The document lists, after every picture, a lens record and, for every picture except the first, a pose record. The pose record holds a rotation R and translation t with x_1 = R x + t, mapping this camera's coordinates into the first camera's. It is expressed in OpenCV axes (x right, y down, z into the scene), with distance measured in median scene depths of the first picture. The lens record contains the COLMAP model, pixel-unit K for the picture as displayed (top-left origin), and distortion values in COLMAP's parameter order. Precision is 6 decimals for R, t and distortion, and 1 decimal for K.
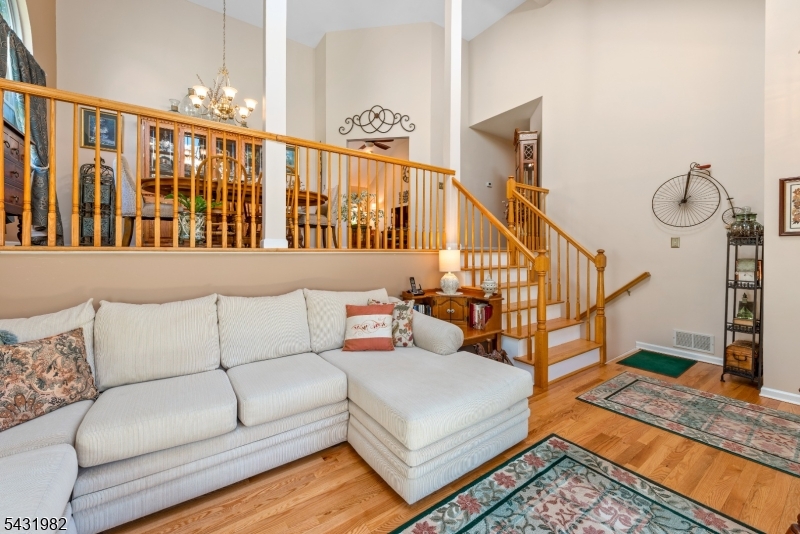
lens RADIAL K [[324.3, 0, 401.2], [0, 324.3, 252.9], [0, 0, 1]] dist [0.007331, -0.003793]
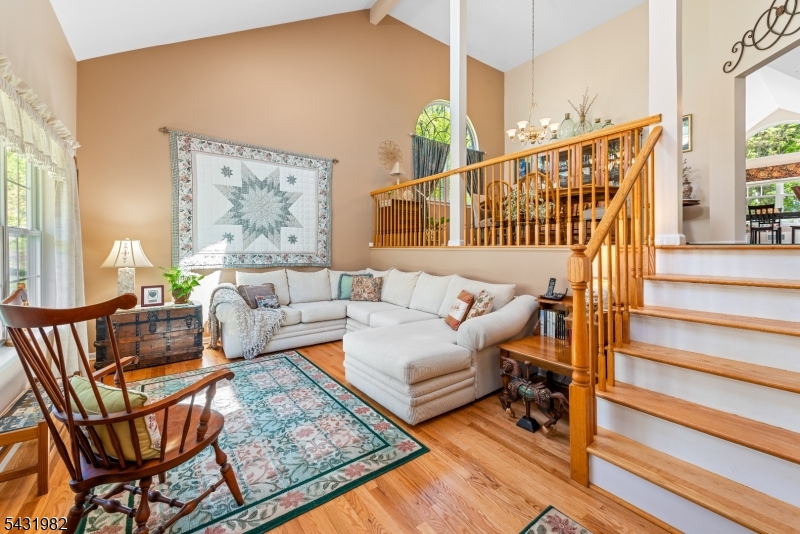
lens RADIAL K [[324.3, 0, 396.5], [0, 324.3, 251.6], [0, 0, 1]] dist [0.007331, -0.003793]
pose [[0.006236, 0.006442, -0.999960, 1.678950], [-0.008054, 0.999947, 0.006391, 0.006088], [0.999948, 0.008013, 0.006287, 1.112965]]
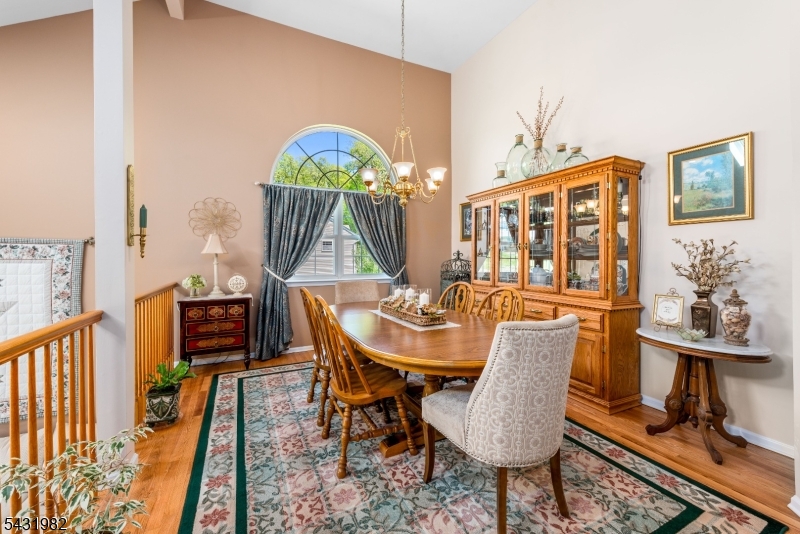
lens RADIAL K [[324.3, 0, 398.0], [0, 324.3, 259.6], [0, 0, 1]] dist [0.007331, -0.003793]
pose [[-0.163436, 0.000731, -0.986554, 0.449275], [-0.008241, 0.999964, 0.002106, -0.616997], [0.986519, 0.008475, -0.163425, 2.396997]]
